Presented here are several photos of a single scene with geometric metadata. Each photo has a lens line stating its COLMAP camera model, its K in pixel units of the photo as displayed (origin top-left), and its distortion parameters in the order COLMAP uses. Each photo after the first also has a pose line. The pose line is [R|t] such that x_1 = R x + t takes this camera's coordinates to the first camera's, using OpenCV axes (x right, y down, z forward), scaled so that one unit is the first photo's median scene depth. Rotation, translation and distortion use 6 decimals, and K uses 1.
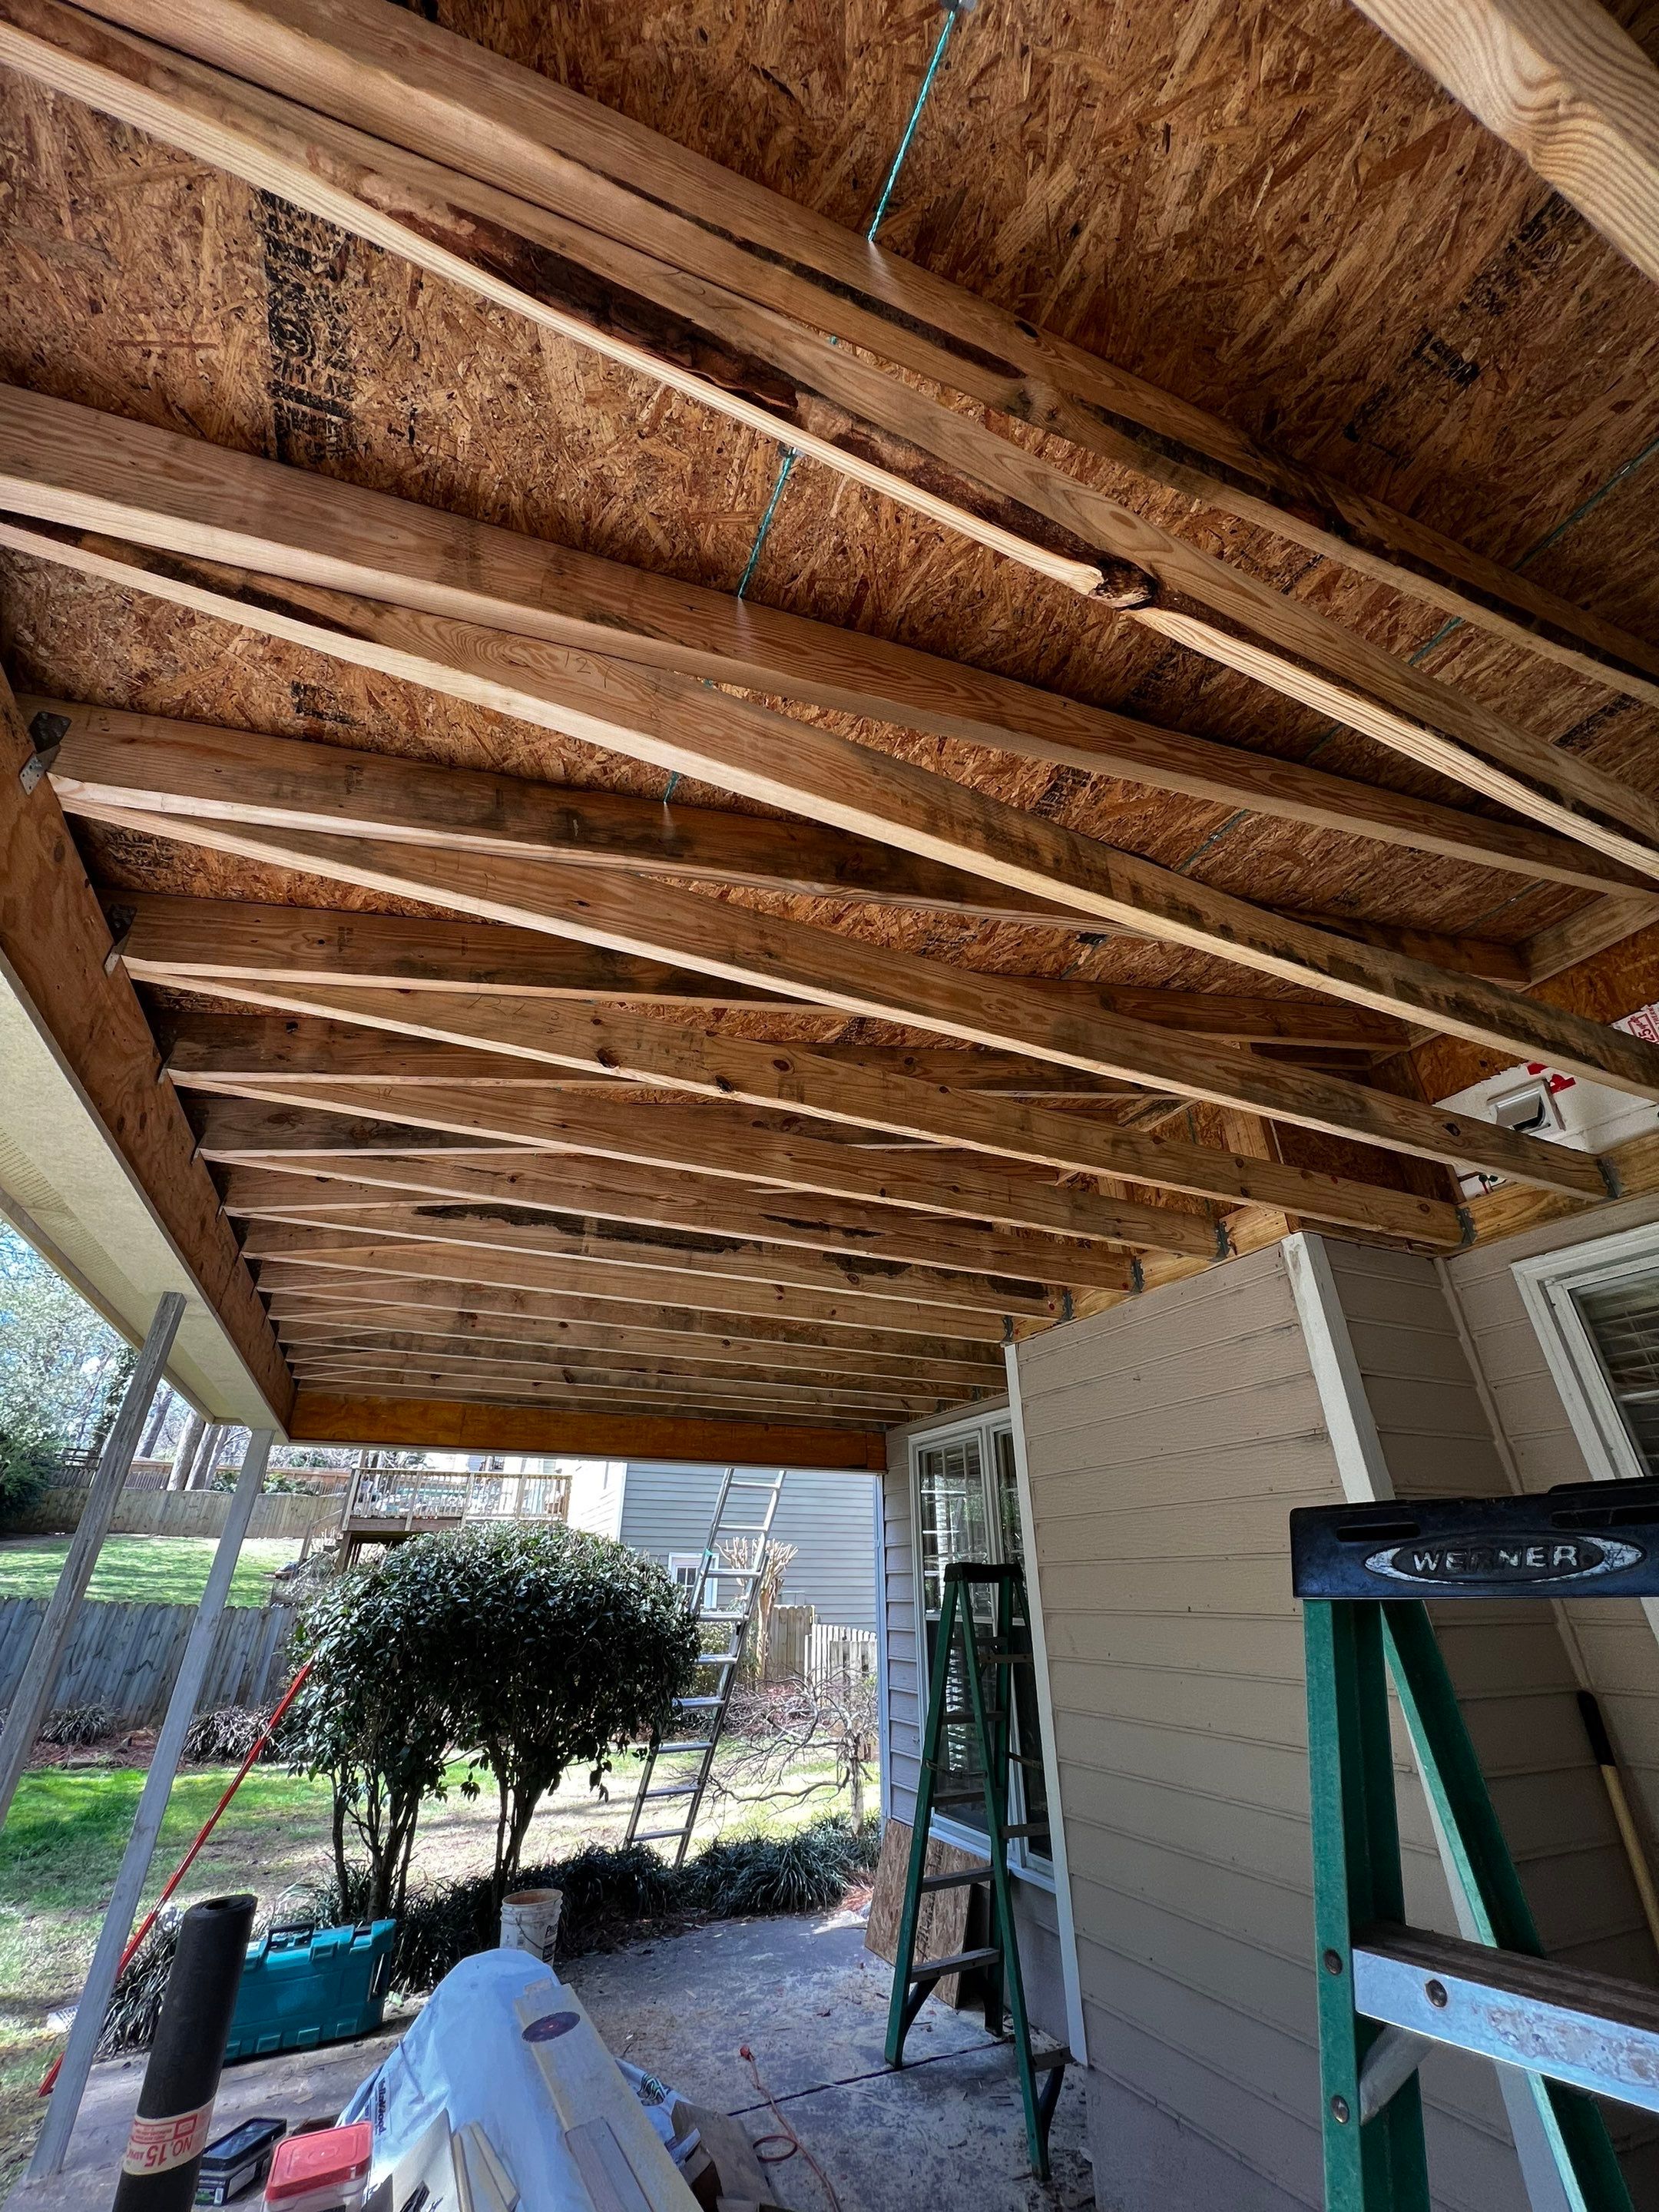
lens RADIAL K [[886.3, 0, 833.0], [0, 886.3, 1103.4], [0, 0, 1]] dist [0.000214, 0.000325]
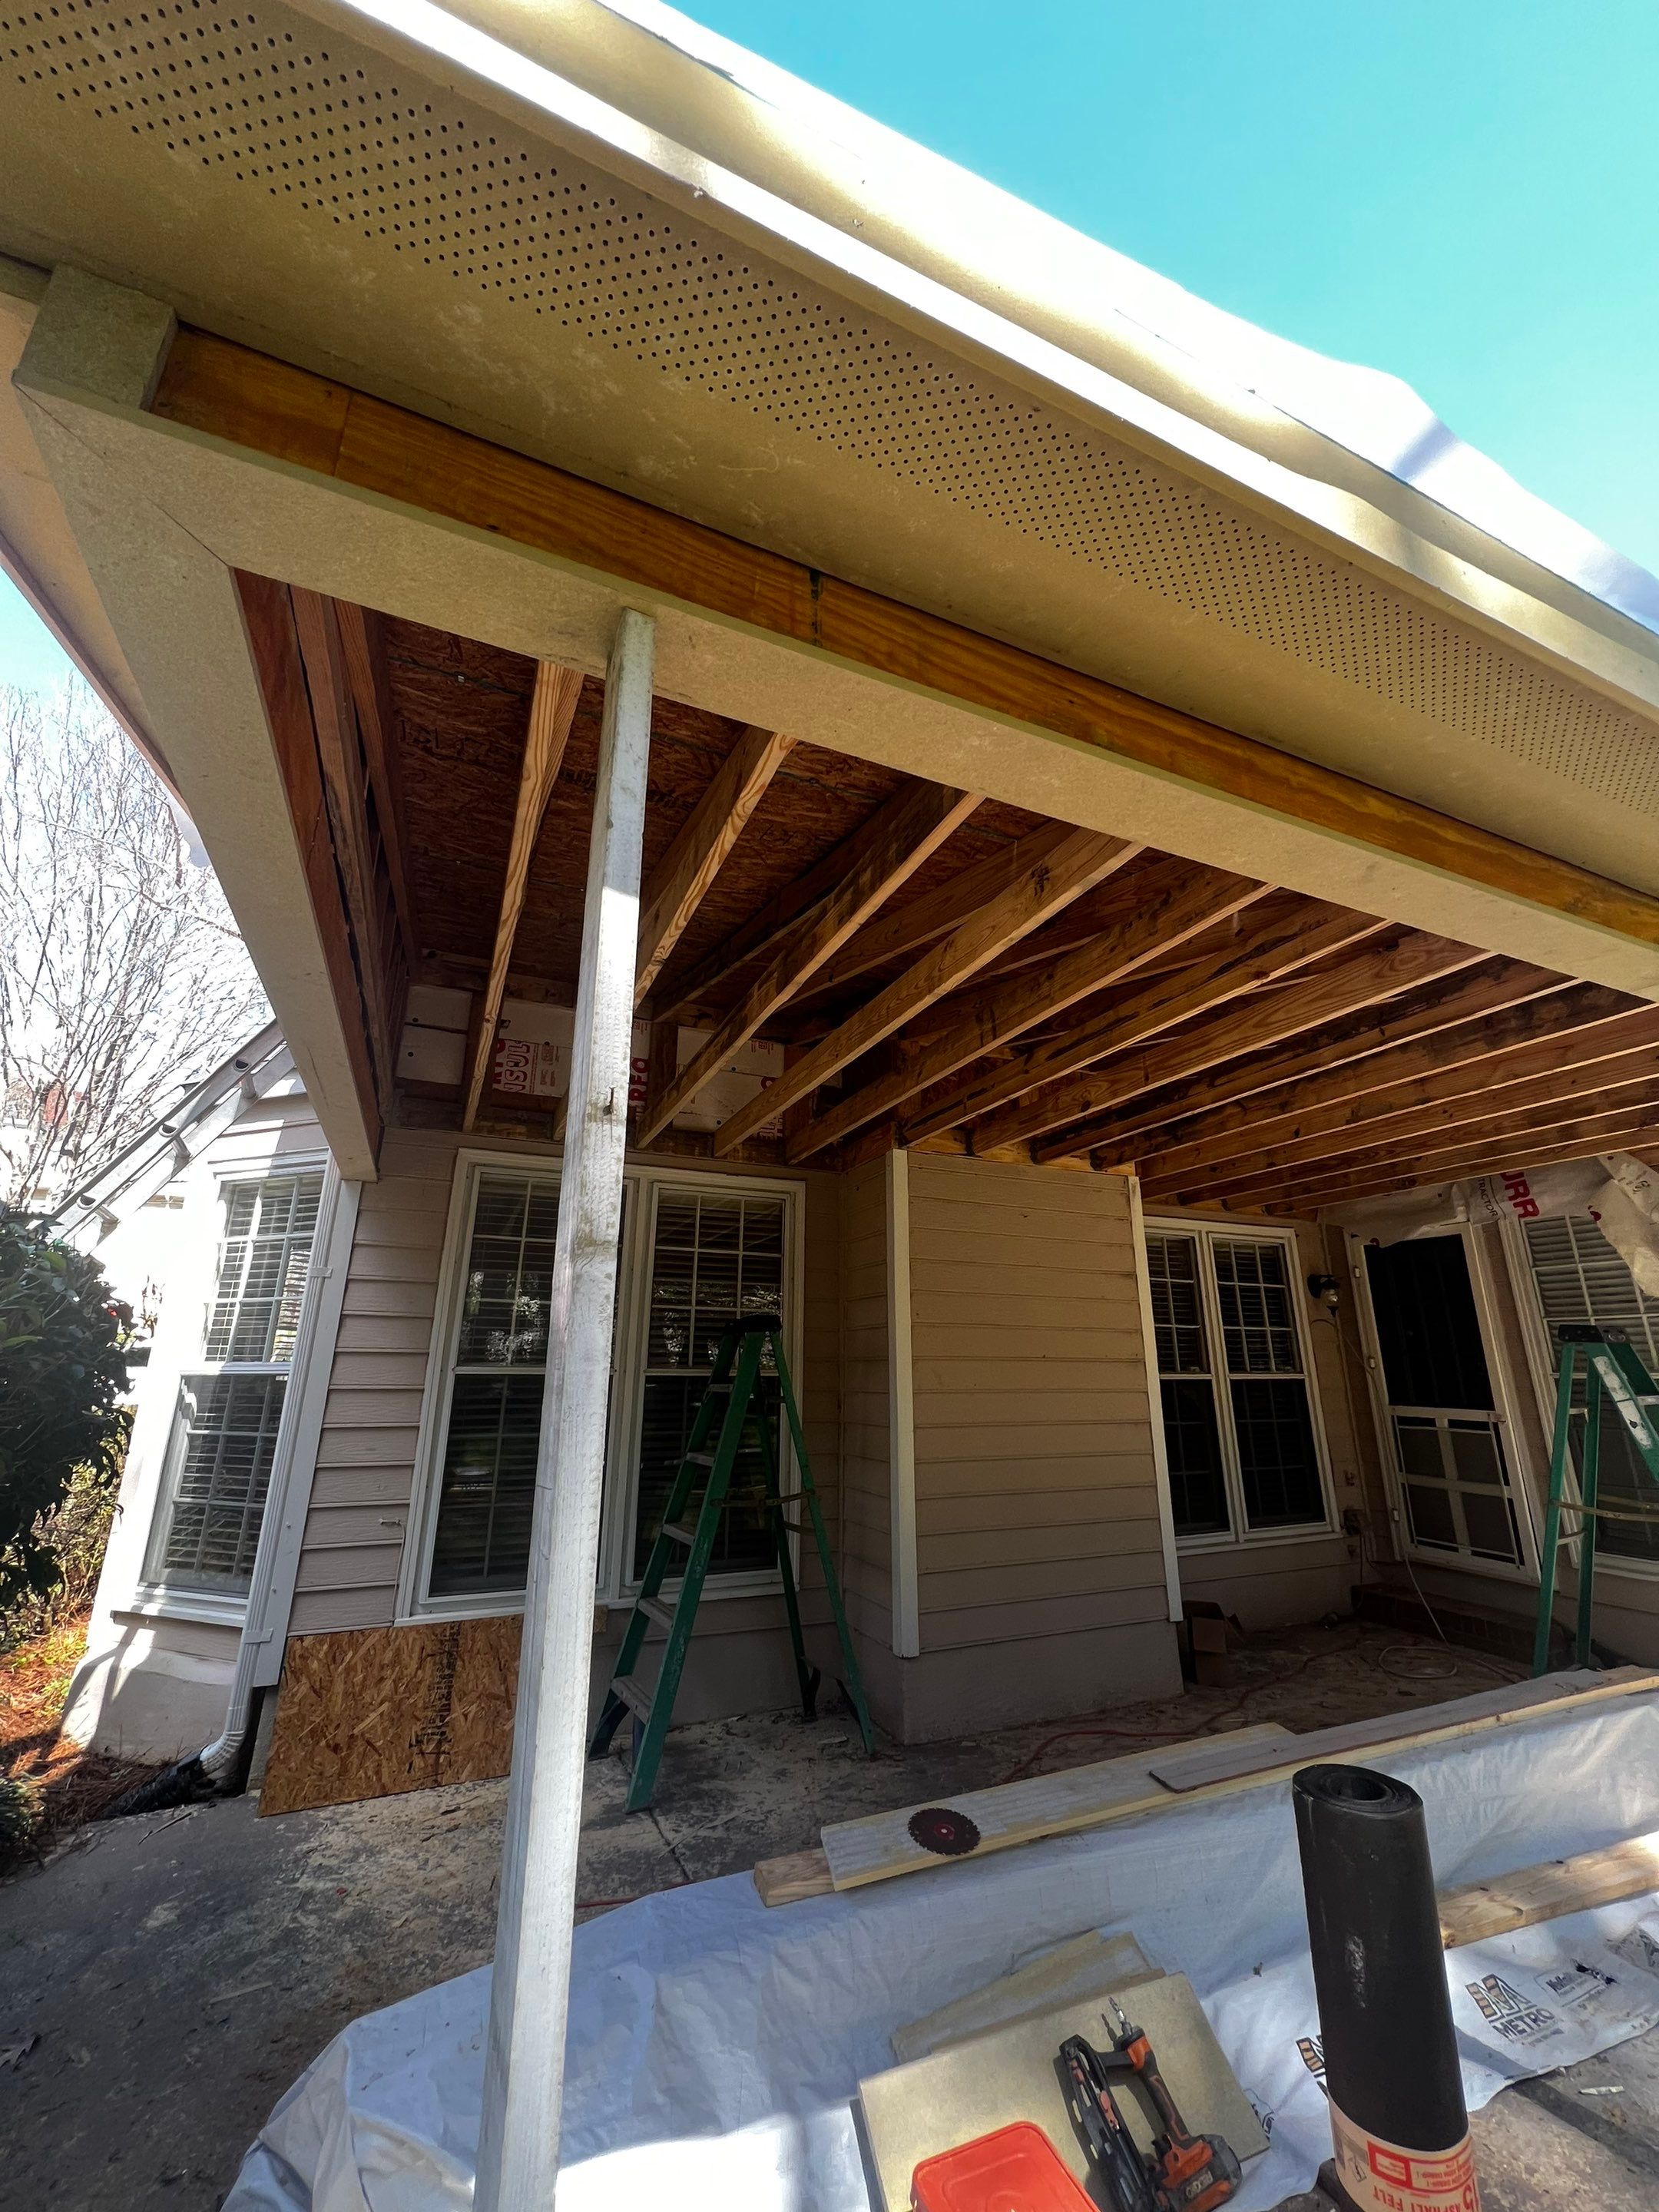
lens RADIAL K [[886.3, 0, 836.1], [0, 886.3, 1093.8], [0, 0, 1]] dist [0.000214, 0.000325]
pose [[0.003584, 0.299785, 0.954000, -1.854350], [-0.486364, 0.834090, -0.260277, 1.109992], [-0.873749, -0.463059, 0.148794, 1.874405]]
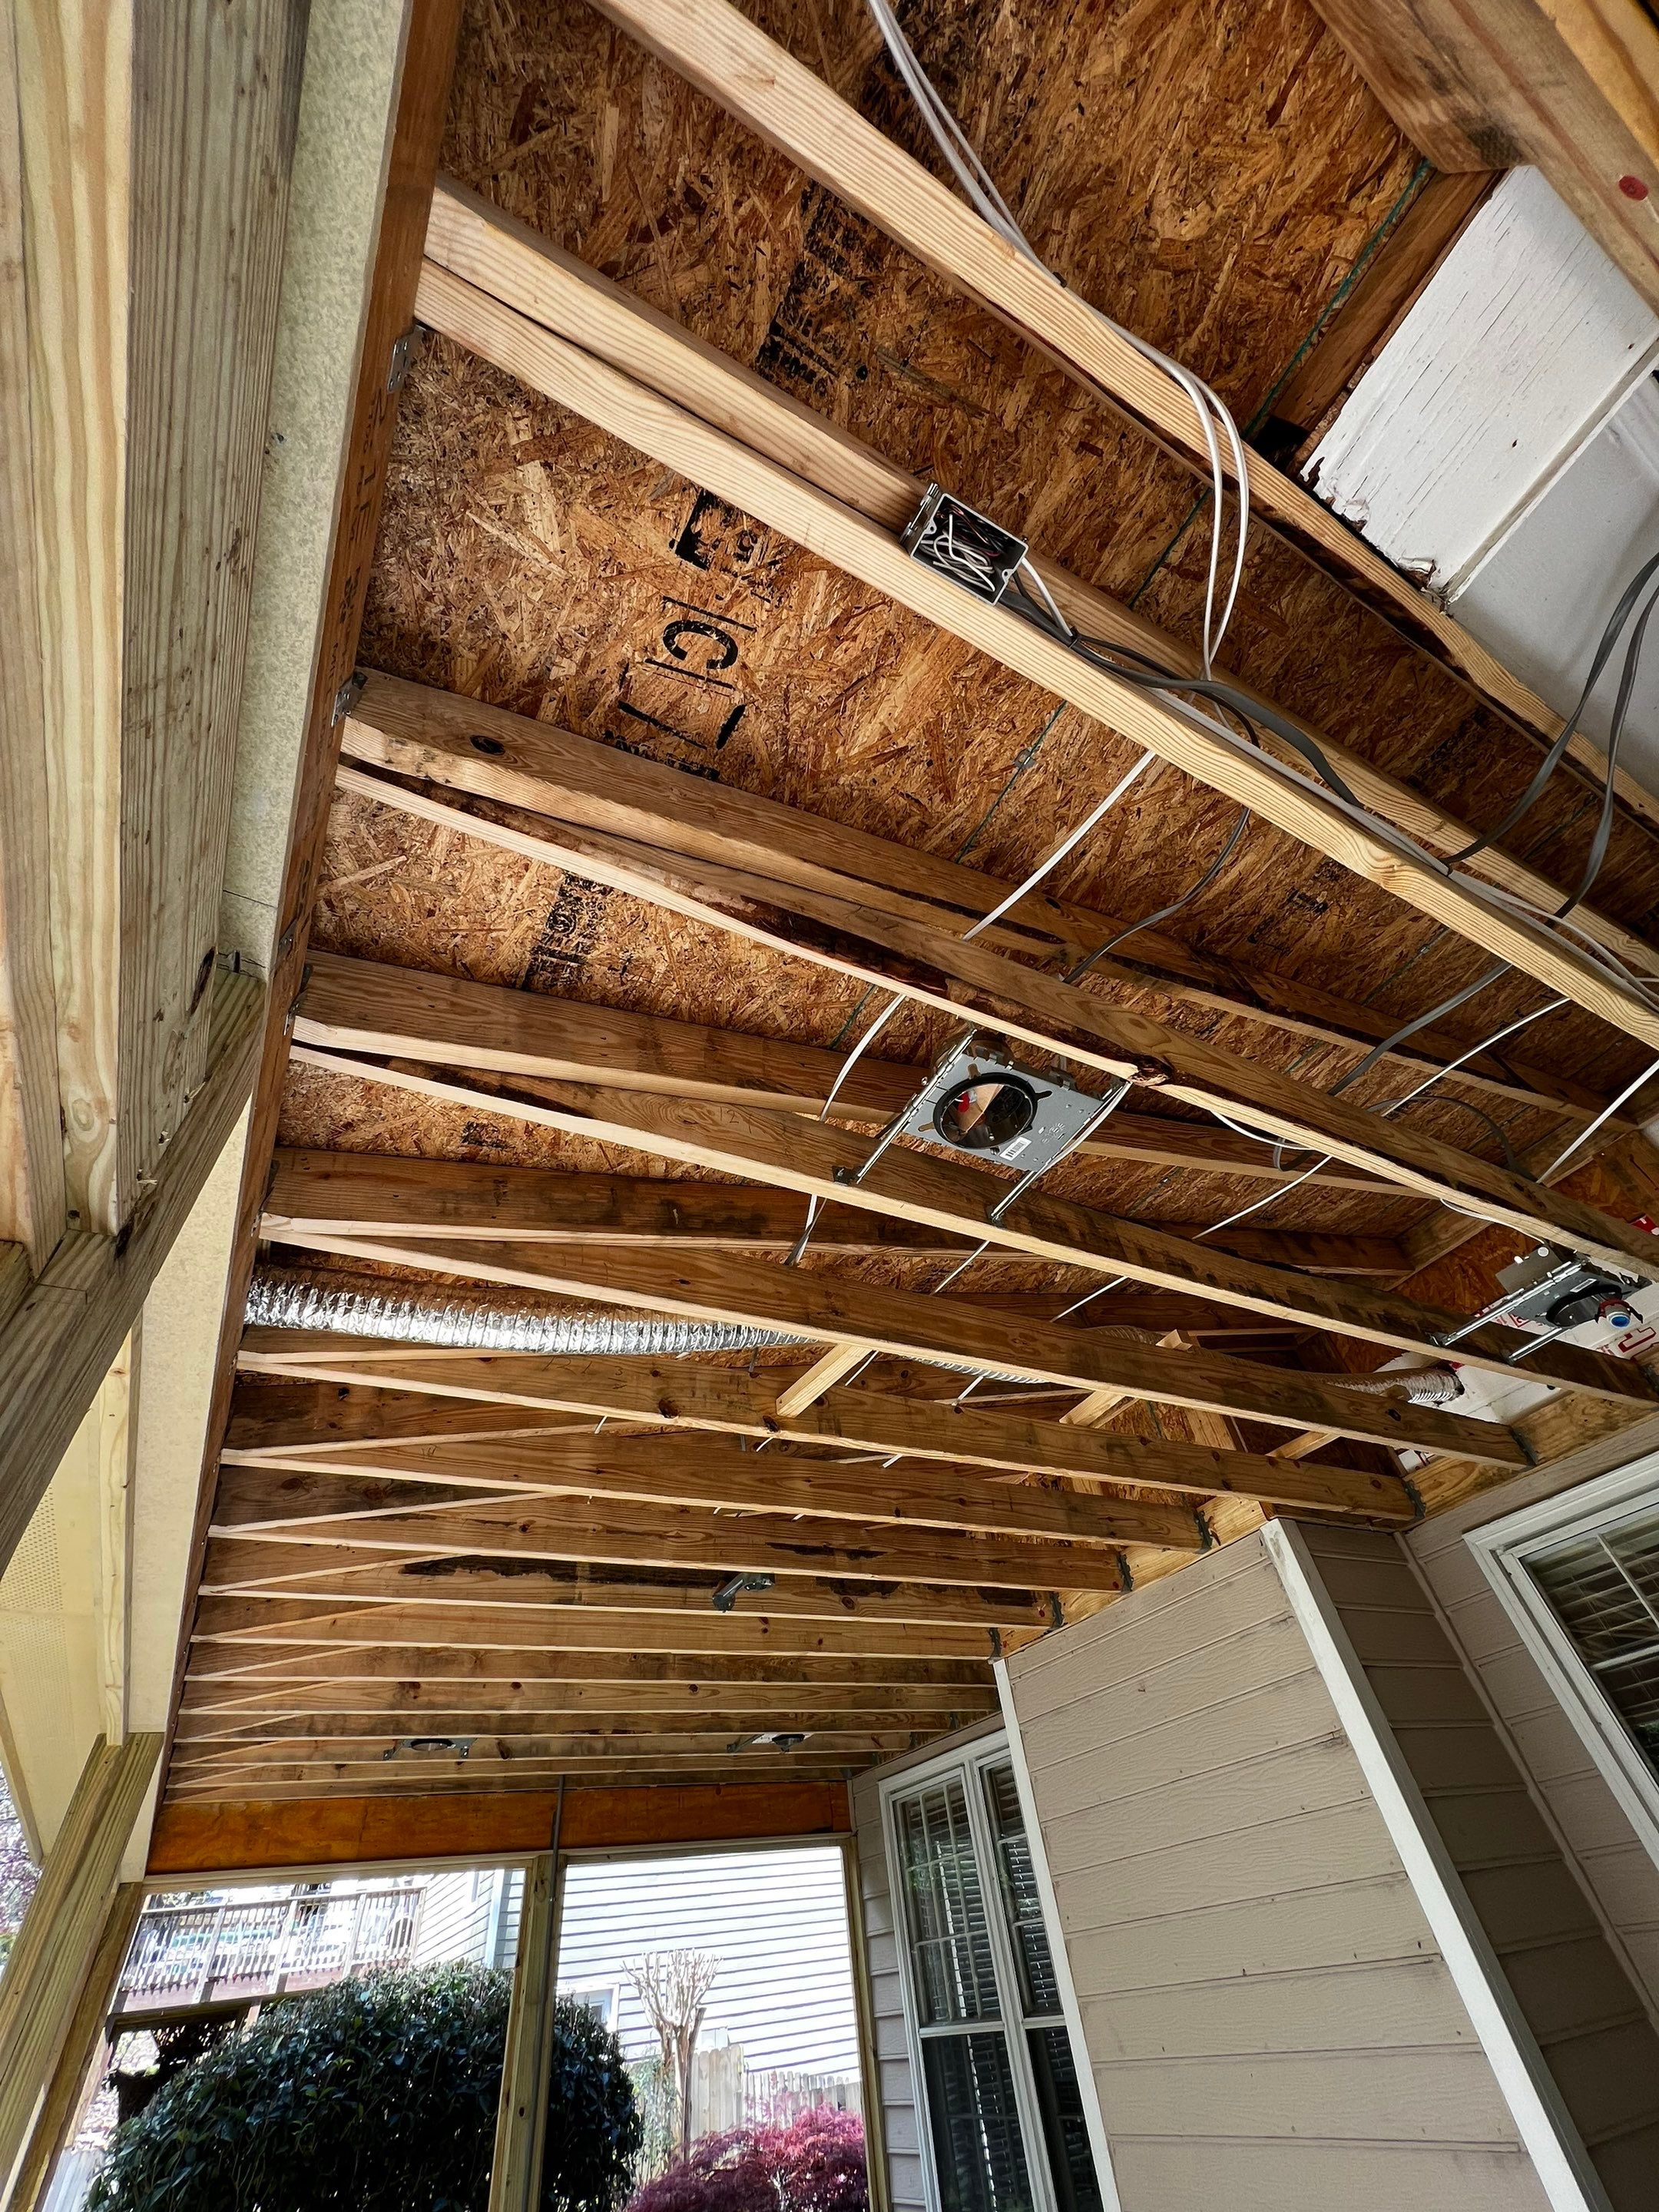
lens RADIAL K [[886.3, 0, 829.3], [0, 886.3, 1110.0], [0, 0, 1]] dist [0.000214, 0.000325]
pose [[0.992221, -0.024486, 0.122054, -0.173739], [0.058395, 0.957449, -0.282634, -0.078545], [-0.109940, 0.287563, 0.951431, -0.133038]]
